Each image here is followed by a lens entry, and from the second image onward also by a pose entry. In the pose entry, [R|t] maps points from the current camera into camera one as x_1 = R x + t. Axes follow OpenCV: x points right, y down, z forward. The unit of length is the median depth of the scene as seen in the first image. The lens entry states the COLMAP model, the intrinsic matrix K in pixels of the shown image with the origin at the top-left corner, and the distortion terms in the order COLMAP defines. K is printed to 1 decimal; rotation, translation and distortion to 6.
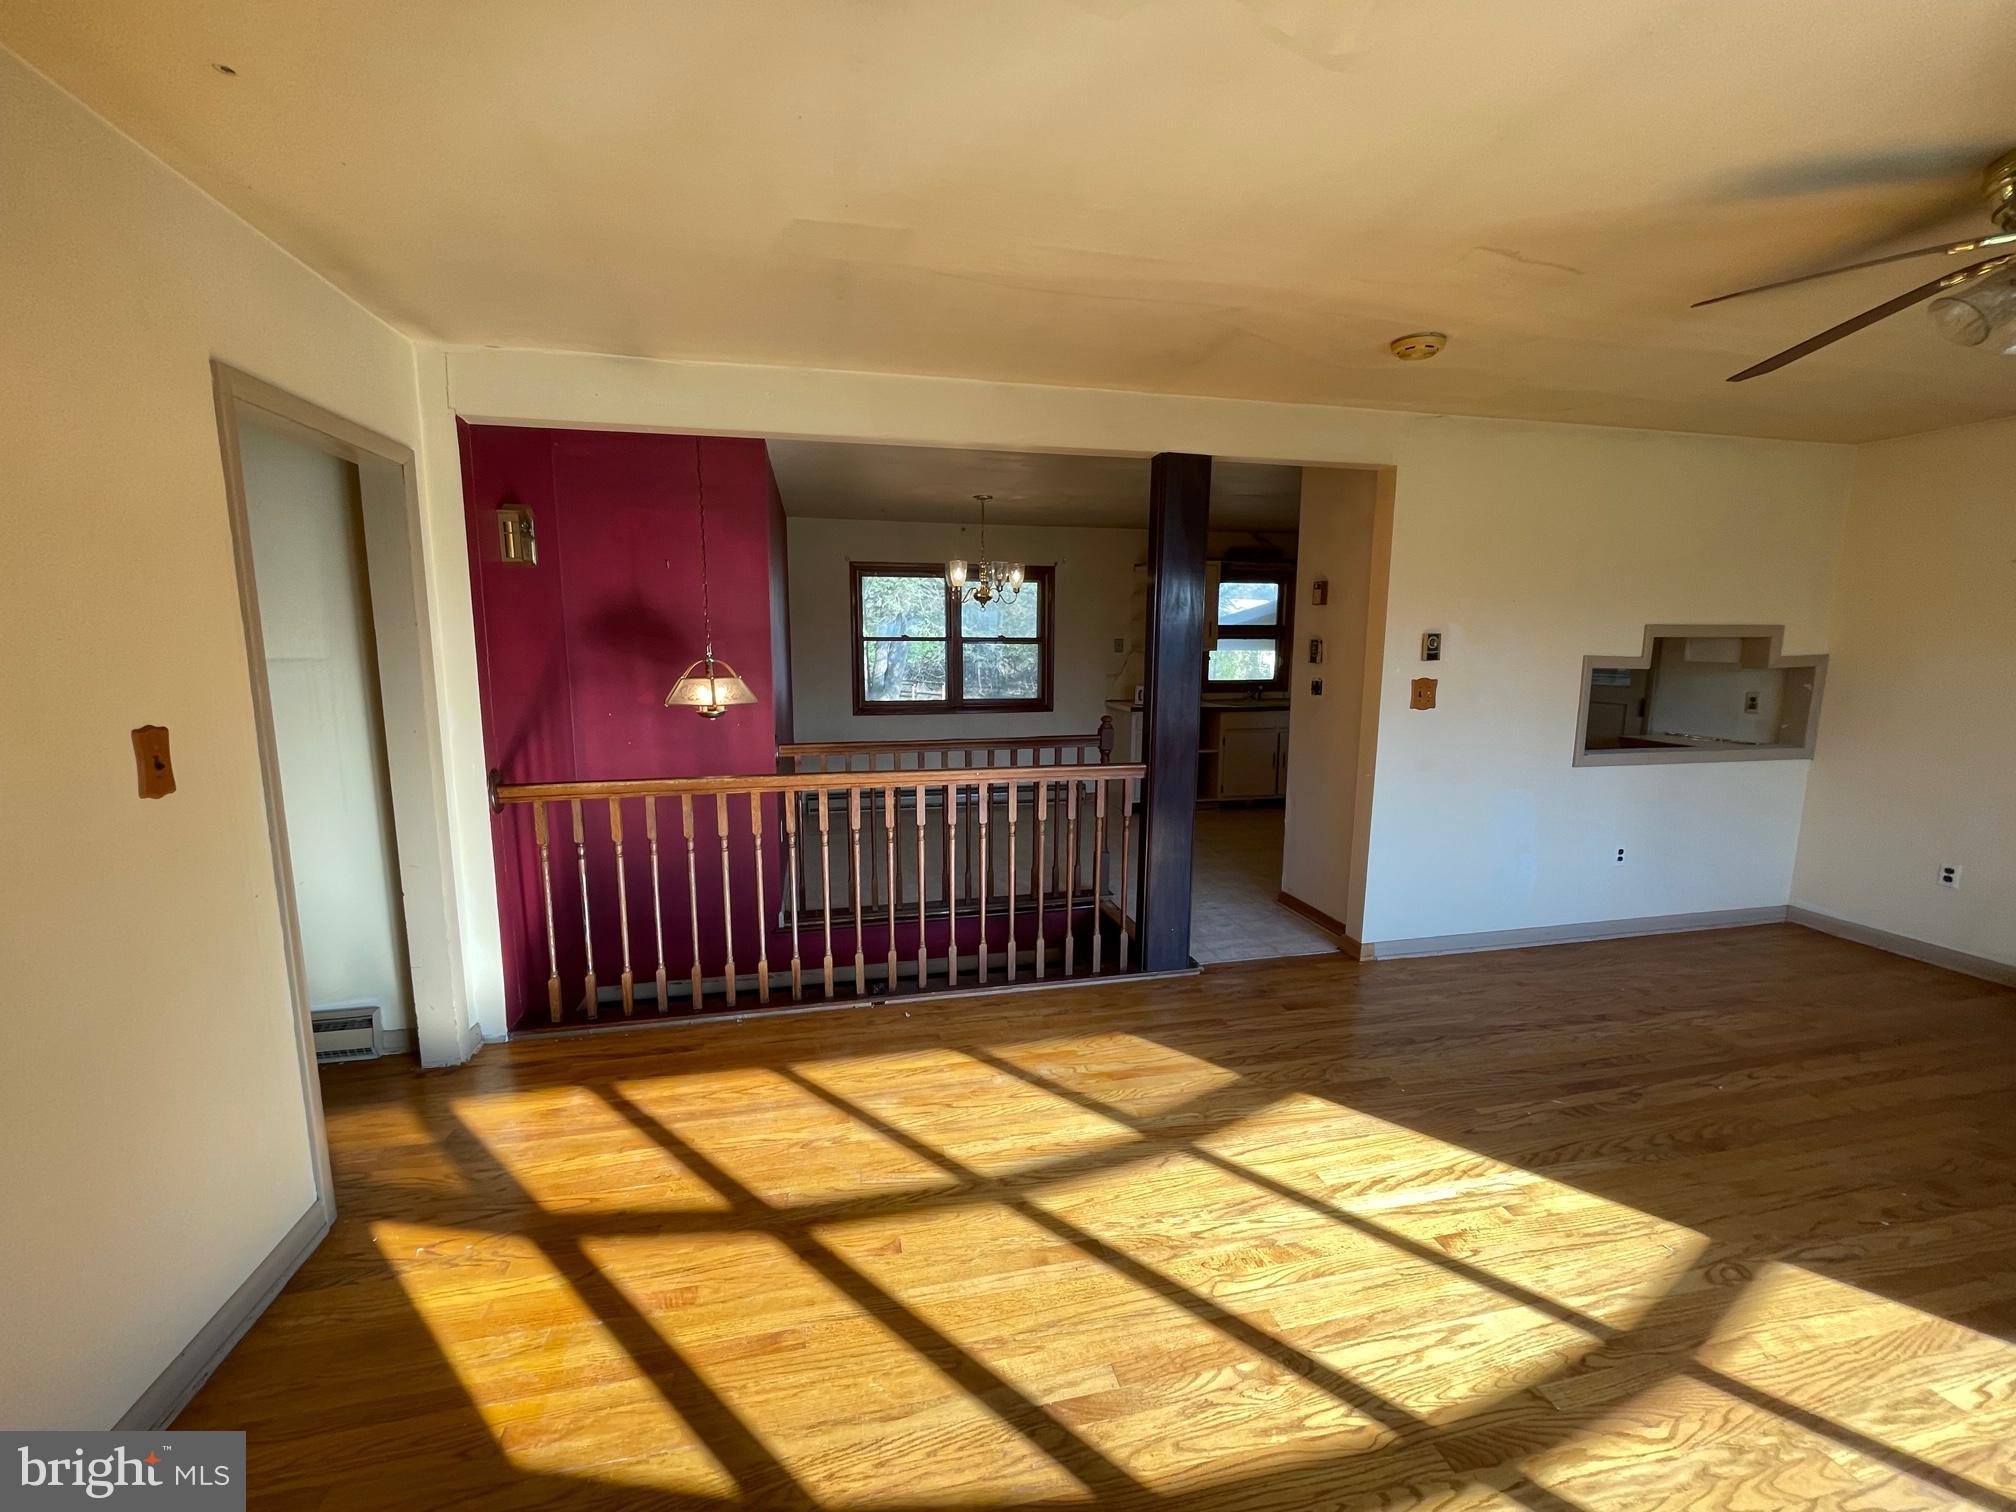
lens RADIAL K [[815.3, 0, 1004.2], [0, 815.3, 758.4], [0, 0, 1]] dist [-0.001180, -0.001027]
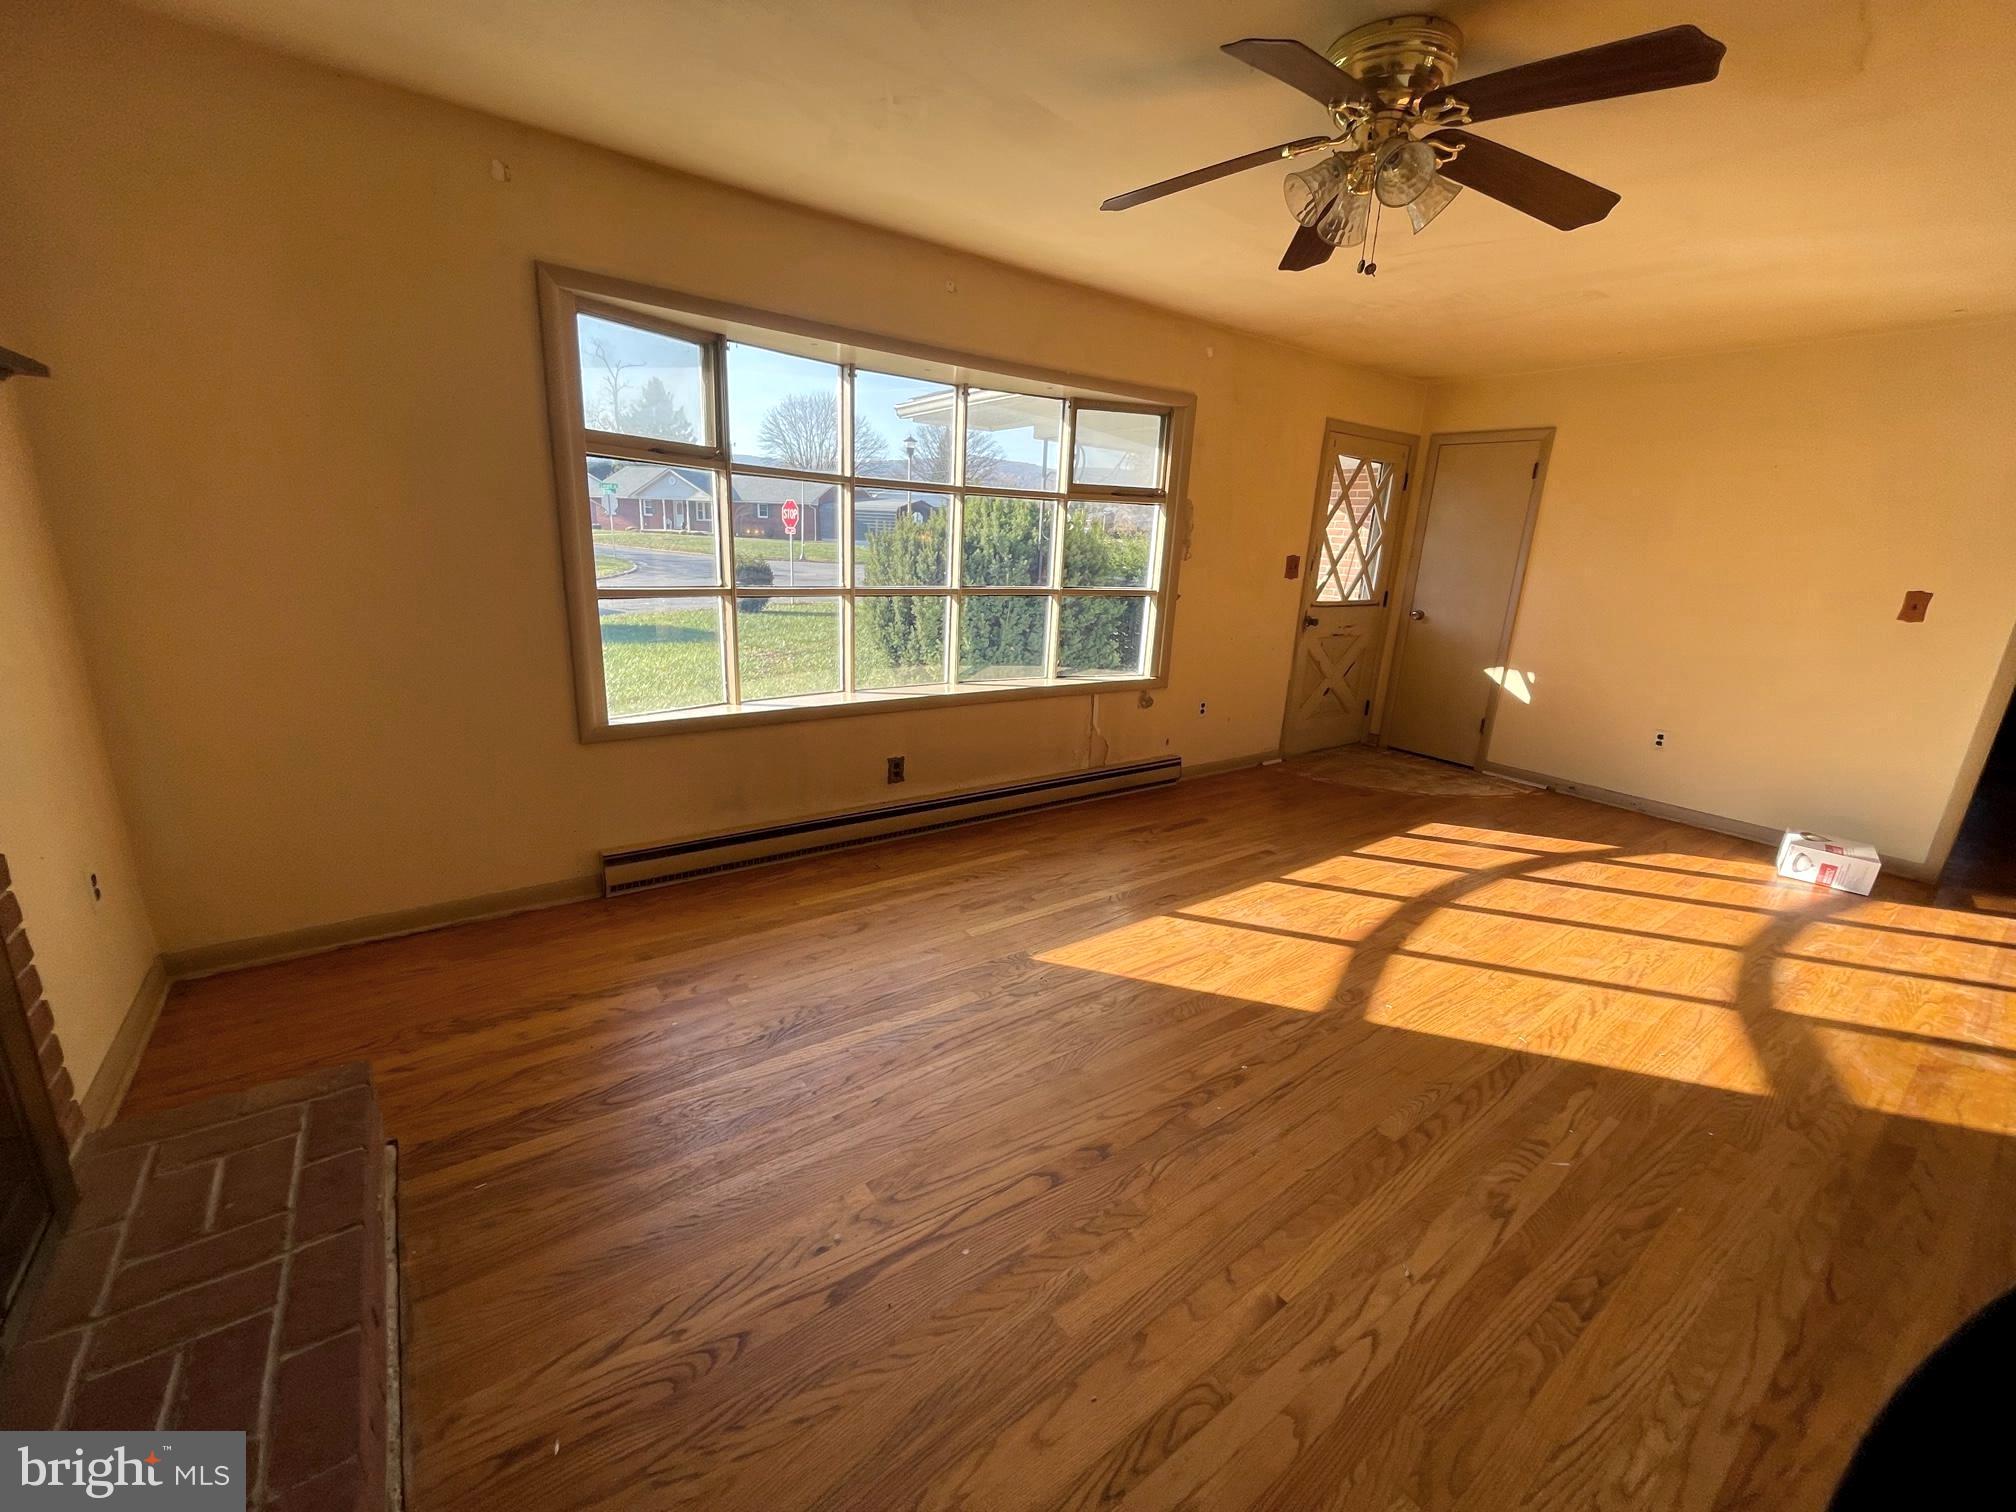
lens RADIAL K [[815.3, 0, 1004.2], [0, 815.3, 758.4], [0, 0, 1]] dist [-0.001180, -0.001027]
pose [[-0.914471, 0.060157, -0.400155, 1.605955], [-0.111800, 0.912835, 0.392725, -0.150361], [0.388901, 0.403873, -0.828036, 1.448202]]
